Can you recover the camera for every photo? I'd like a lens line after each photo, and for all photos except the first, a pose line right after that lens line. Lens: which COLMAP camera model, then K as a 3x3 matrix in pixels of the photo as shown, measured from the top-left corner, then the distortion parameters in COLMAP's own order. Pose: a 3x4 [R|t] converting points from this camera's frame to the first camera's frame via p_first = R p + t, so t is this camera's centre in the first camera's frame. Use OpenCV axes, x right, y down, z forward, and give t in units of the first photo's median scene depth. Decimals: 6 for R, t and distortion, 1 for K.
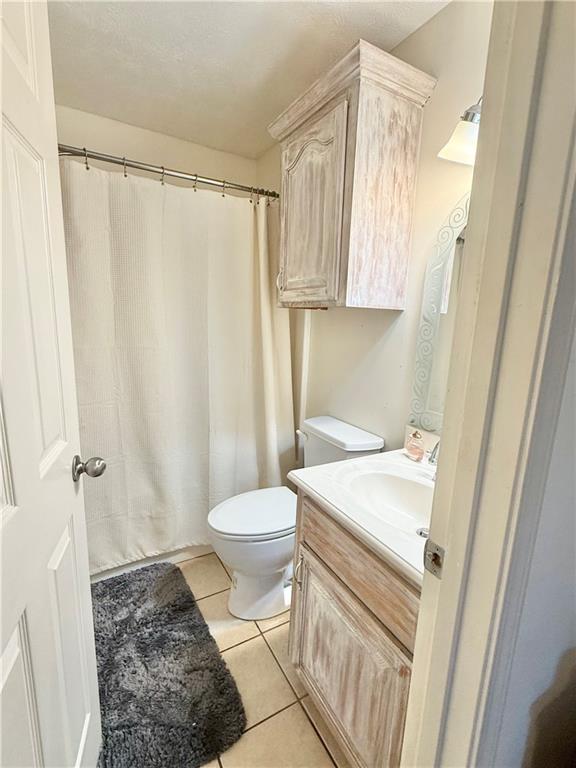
lens RADIAL K [[364.3, 0, 288.0], [0, 364.3, 384.0], [0, 0, 1]] dist [-0.001237, -0.000483]
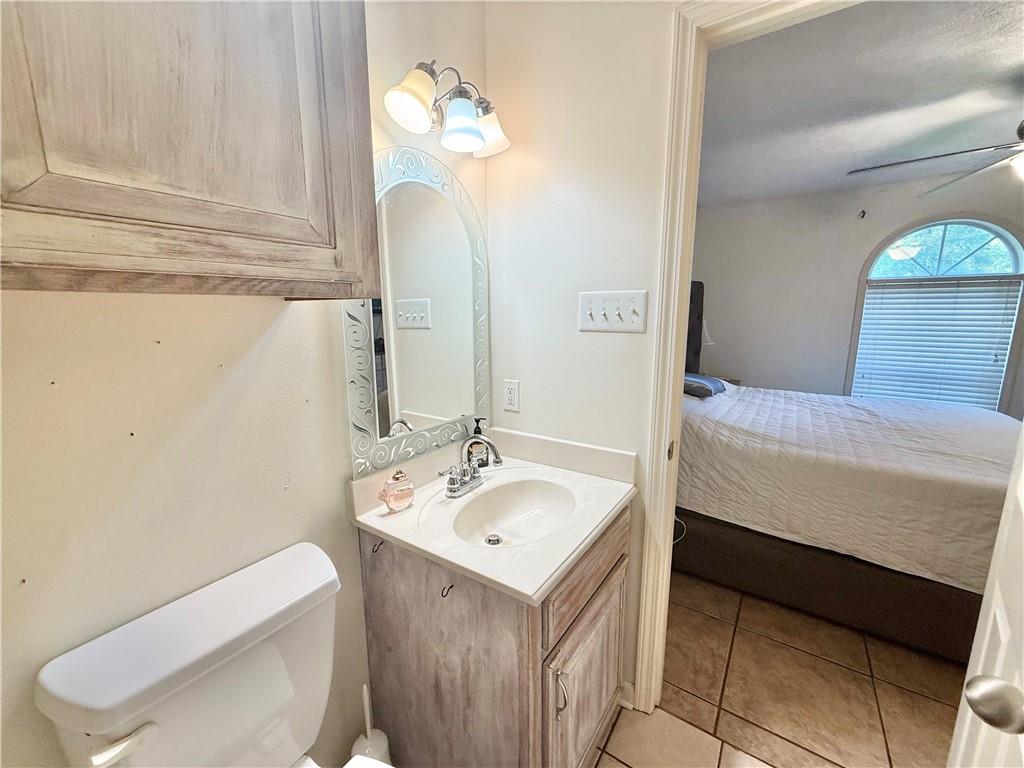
lens RADIAL K [[406.0, 0, 512.0], [0, 406.0, 384.0], [0, 0, 1]] dist [0.000780, 0.000116]
pose [[-0.443597, -0.188115, 0.876262, -0.412857], [0.151695, 0.947857, 0.280279, -0.220417], [-0.883295, 0.257255, -0.391930, 1.041119]]
